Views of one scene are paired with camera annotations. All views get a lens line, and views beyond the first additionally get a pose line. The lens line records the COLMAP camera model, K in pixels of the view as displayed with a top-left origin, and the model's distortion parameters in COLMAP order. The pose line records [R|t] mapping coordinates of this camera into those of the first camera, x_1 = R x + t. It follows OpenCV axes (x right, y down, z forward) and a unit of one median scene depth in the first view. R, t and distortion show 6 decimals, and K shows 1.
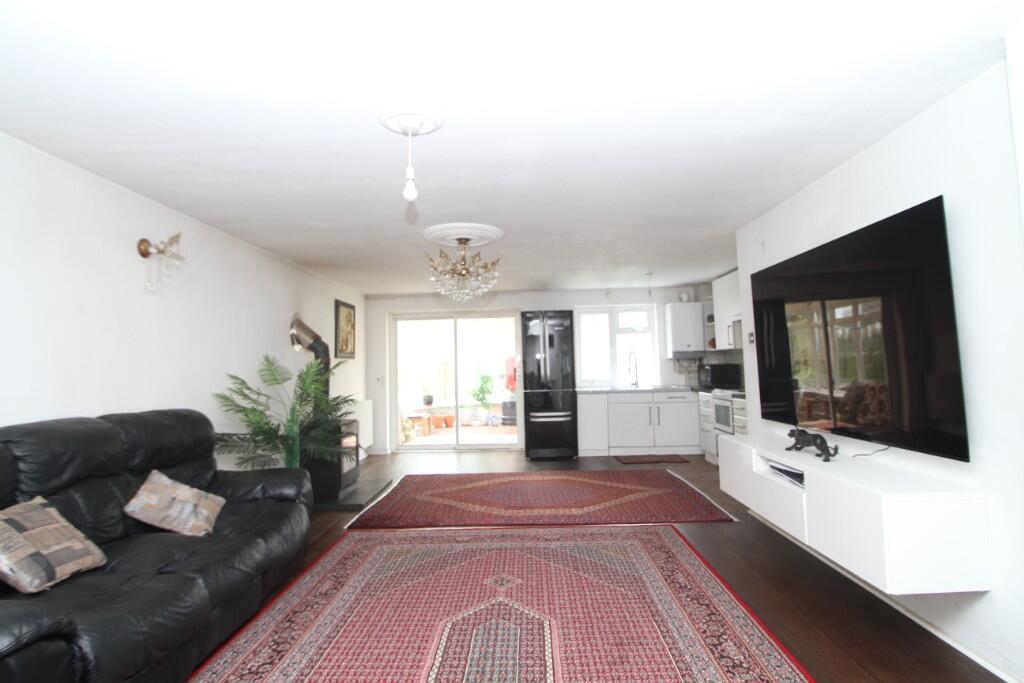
lens RADIAL K [[531.0, 0, 512.0], [0, 531.0, 341.5], [0, 0, 1]] dist [0.001052, -0.000041]
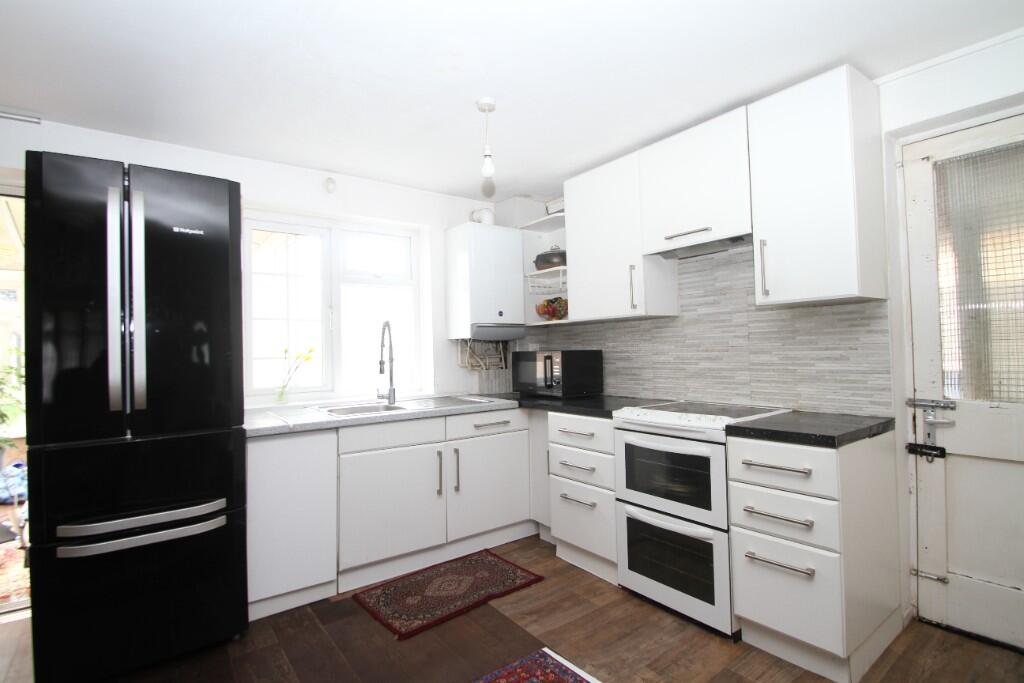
lens RADIAL K [[498.2, 0, 512.0], [0, 498.2, 341.5], [0, 0, 1]] dist [-0.000329, -0.000052]
pose [[0.781790, 0.013492, 0.623396, 0.058063], [-0.022060, 0.999738, 0.006028, 0.031972], [-0.623151, -0.018465, 0.781883, 0.662620]]
